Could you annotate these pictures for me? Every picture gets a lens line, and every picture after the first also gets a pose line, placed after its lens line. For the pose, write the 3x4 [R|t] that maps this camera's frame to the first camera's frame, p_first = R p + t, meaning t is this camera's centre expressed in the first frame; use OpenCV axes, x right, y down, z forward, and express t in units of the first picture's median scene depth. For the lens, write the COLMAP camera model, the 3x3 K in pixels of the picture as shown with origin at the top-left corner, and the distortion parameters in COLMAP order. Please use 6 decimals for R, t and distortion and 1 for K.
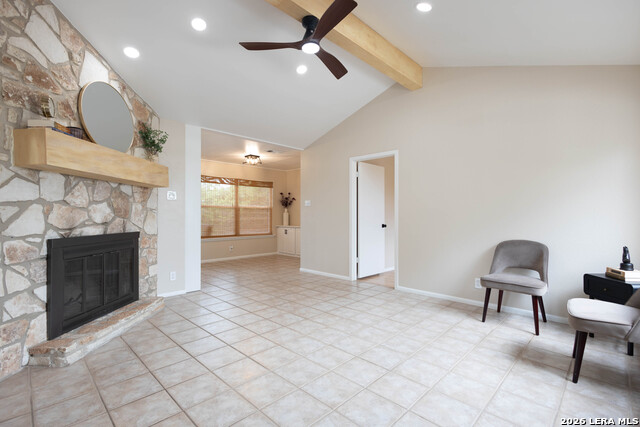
lens RADIAL K [[295.8, 0, 320.0], [0, 295.8, 213.5], [0, 0, 1]] dist [0.012001, -0.000135]
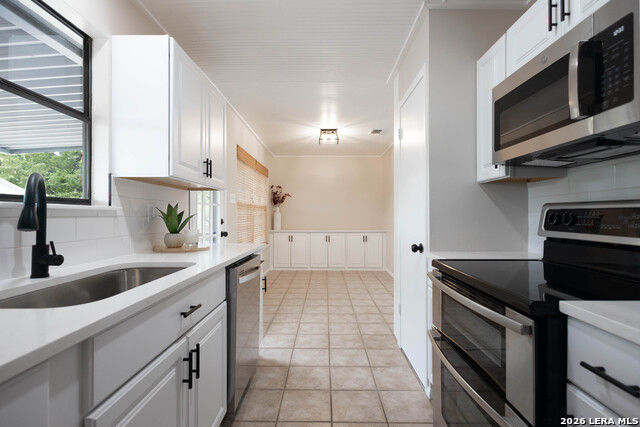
lens RADIAL K [[295.8, 0, 320.0], [0, 295.8, 213.5], [0, 0, 1]] dist [0.012001, -0.000135]
pose [[0.728421, 0.007656, 0.685087, -1.424332], [-0.006994, 0.999969, -0.003738, 0.003290], [-0.685095, -0.002069, 0.728451, 1.014628]]
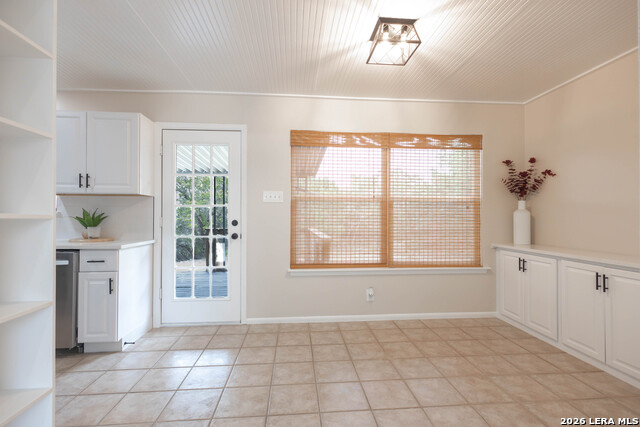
lens RADIAL K [[295.8, 0, 320.0], [0, 295.8, 213.5], [0, 0, 1]] dist [0.012001, -0.000135]
pose [[0.758458, -0.005862, -0.651696, -0.164863], [0.001163, 0.999970, -0.007641, 0.006815], [0.651721, 0.005037, 0.758442, 1.419942]]
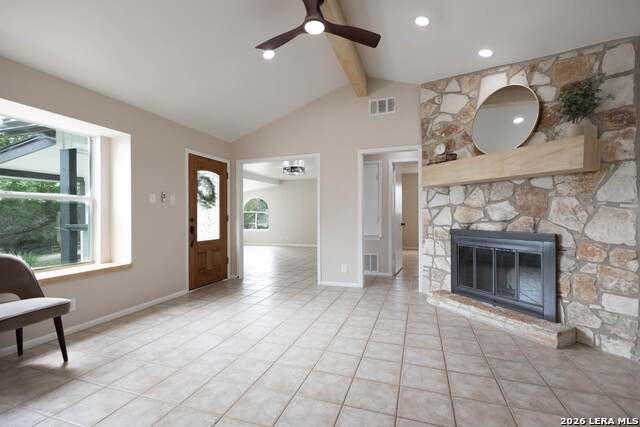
lens RADIAL K [[294.4, 0, 320.0], [0, 294.4, 213.5], [0, 0, 1]] dist [0.004533, 0.000114]
pose [[-0.900717, 0.003236, -0.434395, 0.282771], [0.007953, 0.999927, -0.009043, 0.009522], [0.434334, -0.011600, -0.900677, 1.491499]]
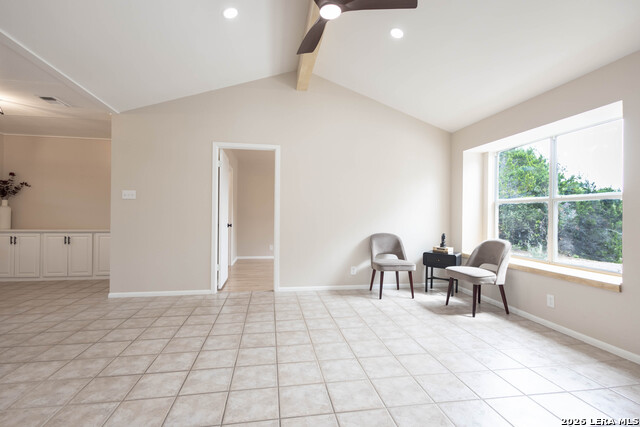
lens RADIAL K [[301.2, 0, 320.0], [0, 301.2, 213.5], [0, 0, 1]] dist [0.009764, -0.000291]
pose [[0.589406, 0.009165, 0.807785, -0.601351], [-0.013575, 0.999907, -0.001440, 0.006145], [-0.807723, -0.010117, 0.589475, 0.429274]]
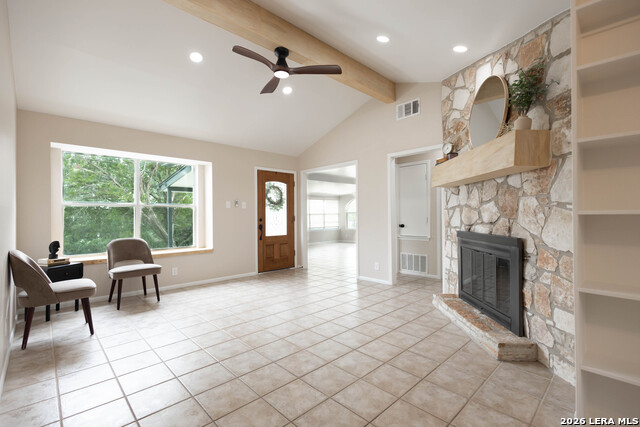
lens RADIAL K [[295.8, 0, 320.0], [0, 295.8, 213.5], [0, 0, 1]] dist [0.012001, -0.000135]
pose [[-0.999420, 0.009171, 0.032804, -0.178649], [0.008823, 0.999904, -0.010724, 0.006533], [-0.032899, -0.010428, -0.999404, 1.790668]]
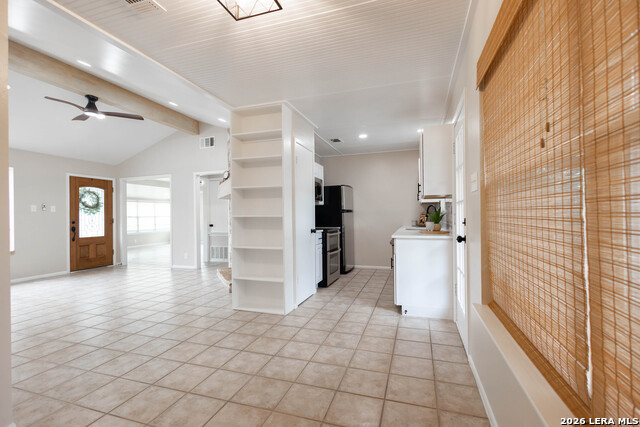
lens RADIAL K [[295.8, 0, 320.0], [0, 295.8, 213.5], [0, 0, 1]] dist [0.012001, -0.000135]
pose [[-0.899679, 0.009017, -0.436458, -0.354473], [0.015666, 0.999810, -0.011635, 0.011934], [0.436270, -0.017305, -0.899649, 2.449698]]
